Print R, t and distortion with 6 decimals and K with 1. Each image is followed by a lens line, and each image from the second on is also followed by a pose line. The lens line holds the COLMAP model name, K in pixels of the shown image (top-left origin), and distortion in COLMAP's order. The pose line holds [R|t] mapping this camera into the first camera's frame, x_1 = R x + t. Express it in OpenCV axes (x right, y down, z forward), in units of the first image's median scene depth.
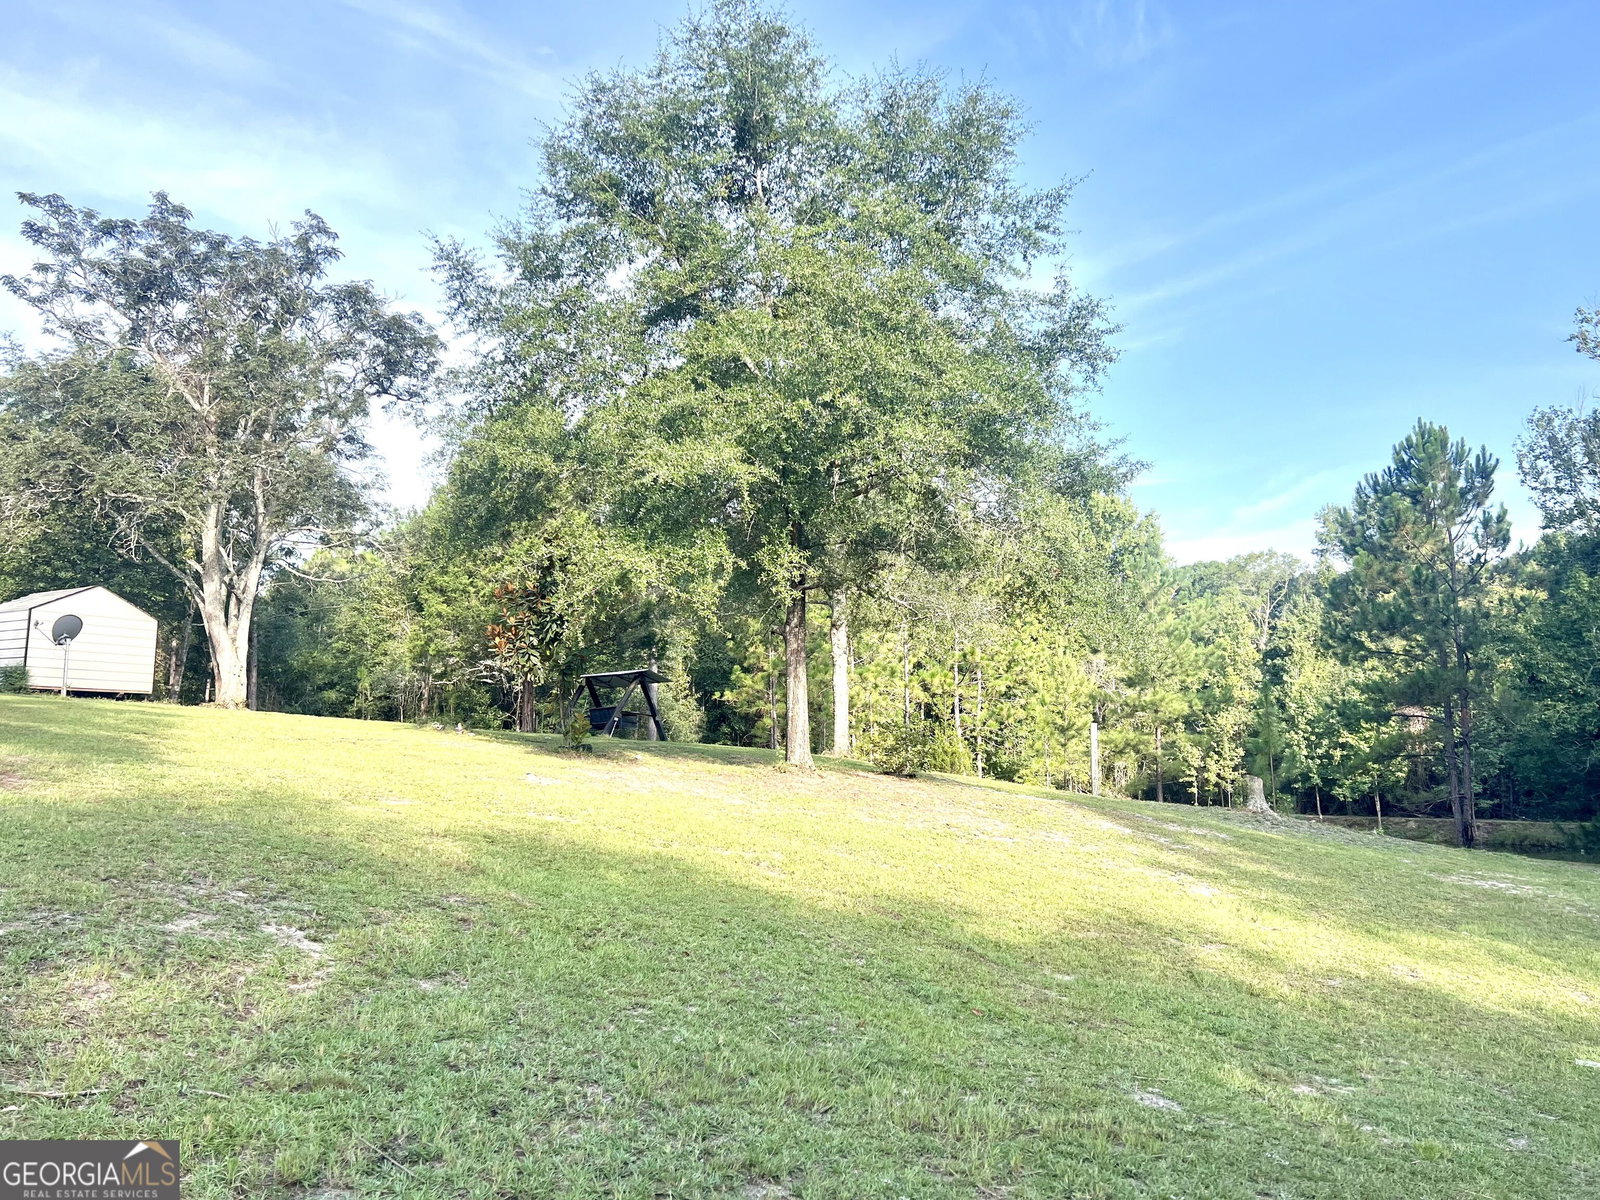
lens RADIAL K [[1182.7, 0, 800.0], [0, 1182.7, 600.0], [0, 0, 1]] dist [0.006084, 0.001287]
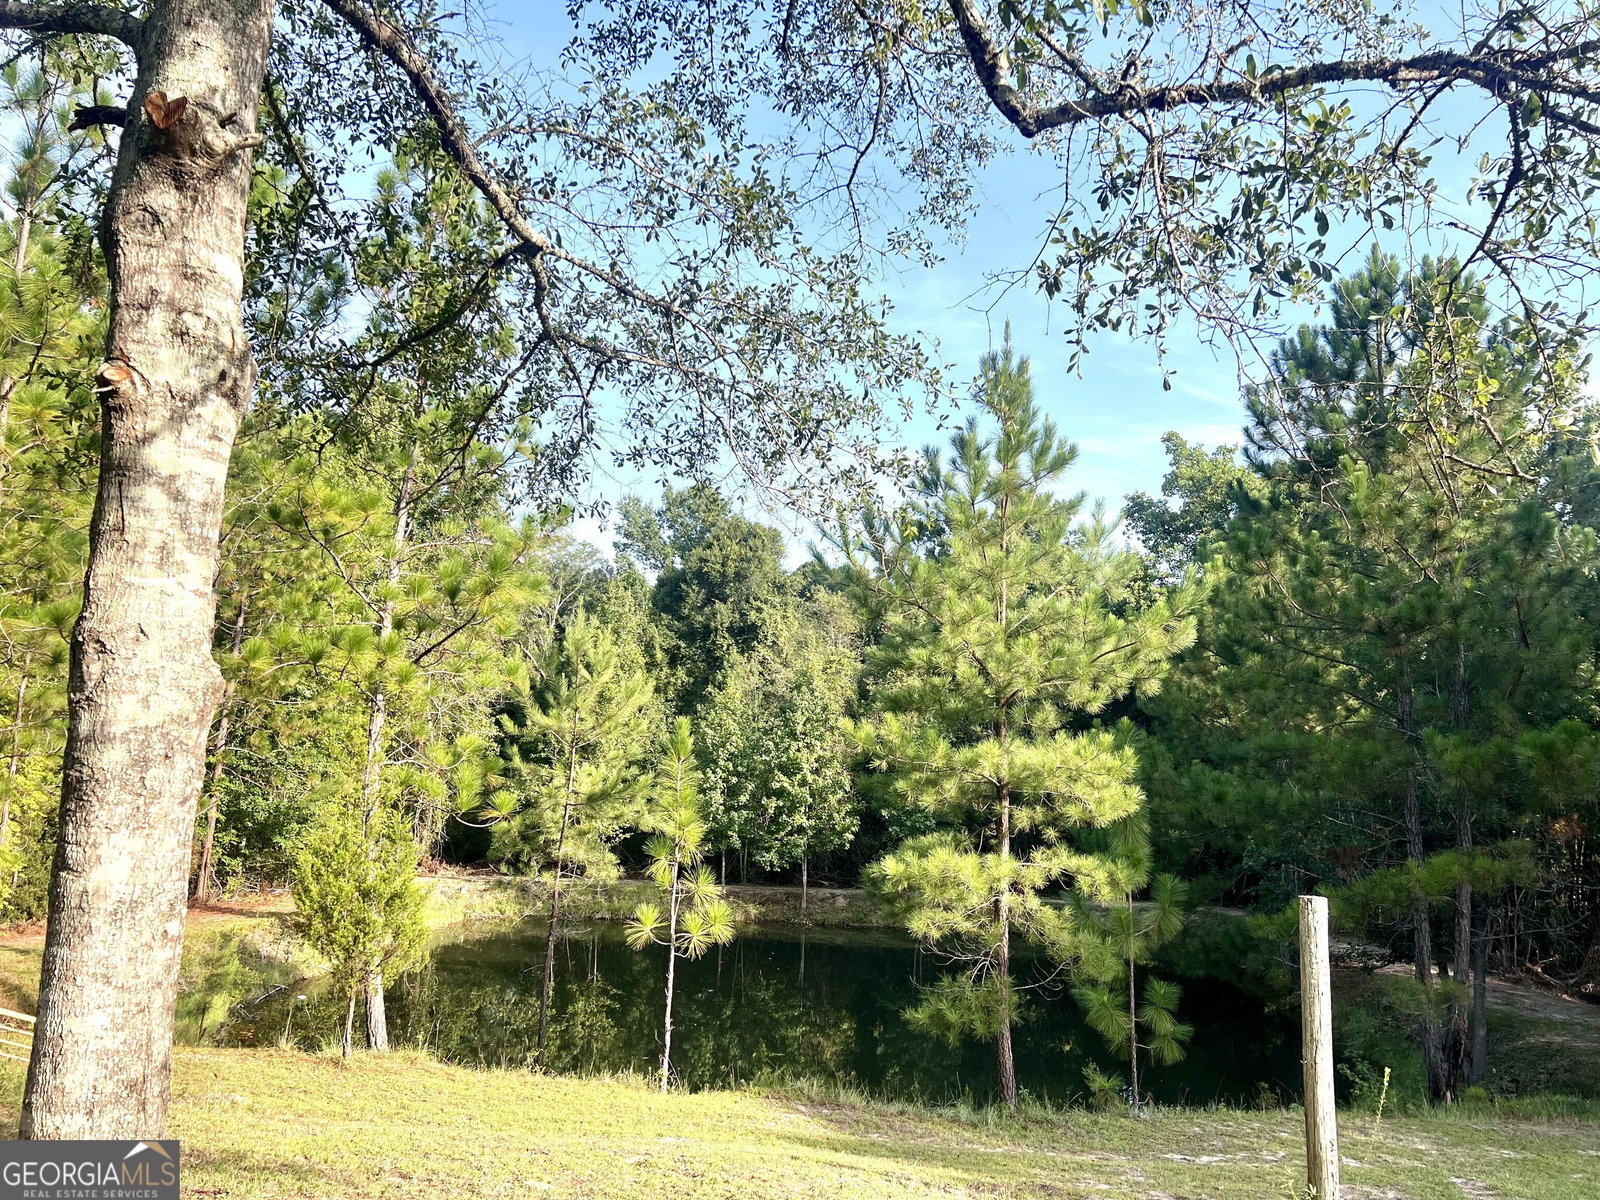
lens RADIAL K [[1182.7, 0, 800.0], [0, 1182.7, 600.0], [0, 0, 1]] dist [0.006084, 0.001287]
pose [[0.769880, 0.111099, 0.628444, 0.004043], [-0.111964, 0.992971, -0.038379, 0.031711], [-0.628290, -0.040816, 0.776908, 0.426125]]
